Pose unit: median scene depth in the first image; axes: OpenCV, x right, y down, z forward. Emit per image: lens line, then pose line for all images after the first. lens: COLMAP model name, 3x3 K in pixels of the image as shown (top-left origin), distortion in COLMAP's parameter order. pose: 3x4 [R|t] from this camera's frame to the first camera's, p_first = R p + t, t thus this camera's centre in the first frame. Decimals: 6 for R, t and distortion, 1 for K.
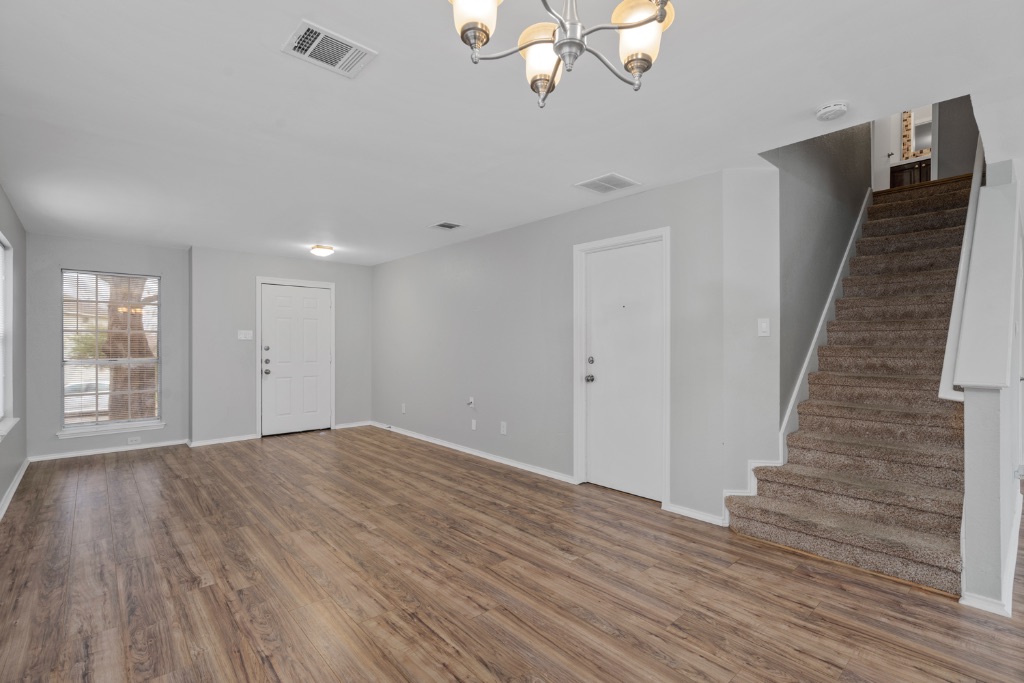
lens RADIAL K [[472.2, 0, 513.8], [0, 472.2, 347.7], [0, 0, 1]] dist [0.002330, -0.000220]
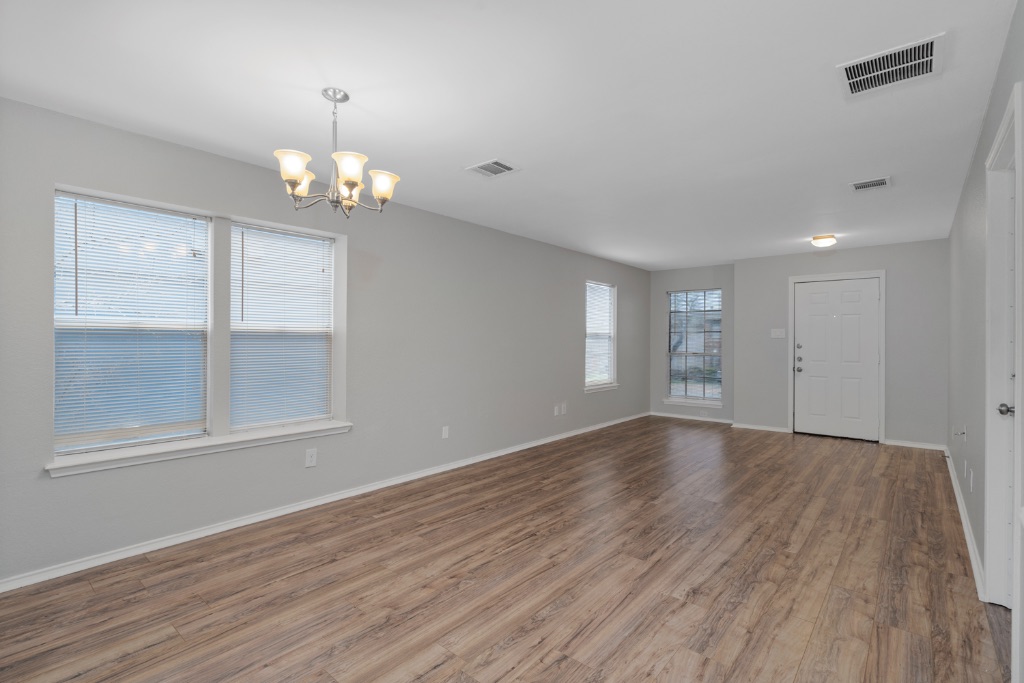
lens RADIAL K [[472.2, 0, 514.4], [0, 472.2, 341.3], [0, 0, 1]] dist [0.002330, -0.000220]
pose [[0.133178, 0.001304, -0.991091, 0.766150], [-0.011486, 0.999934, -0.000228, -0.003962], [0.991026, 0.011414, 0.133184, 0.495346]]
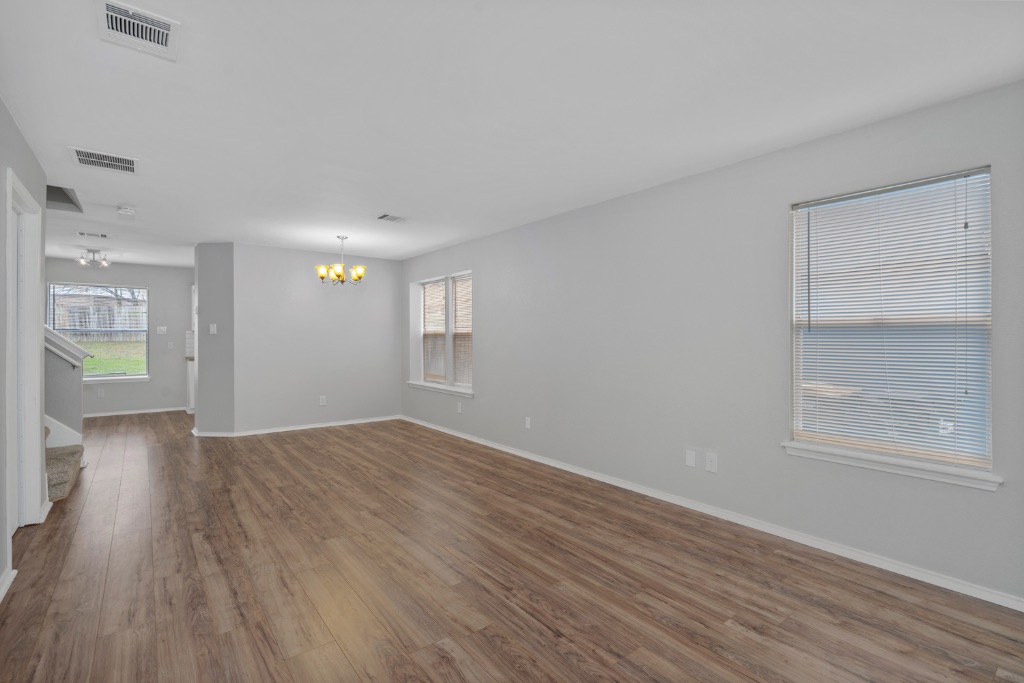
lens RADIAL K [[472.2, 0, 512.1], [0, 472.2, 337.7], [0, 0, 1]] dist [0.002330, -0.000220]
pose [[-0.997797, -0.000983, 0.066331, -0.682049], [-0.000485, 0.999972, 0.007515, -0.016372], [-0.066336, 0.007466, -0.997769, 1.979215]]
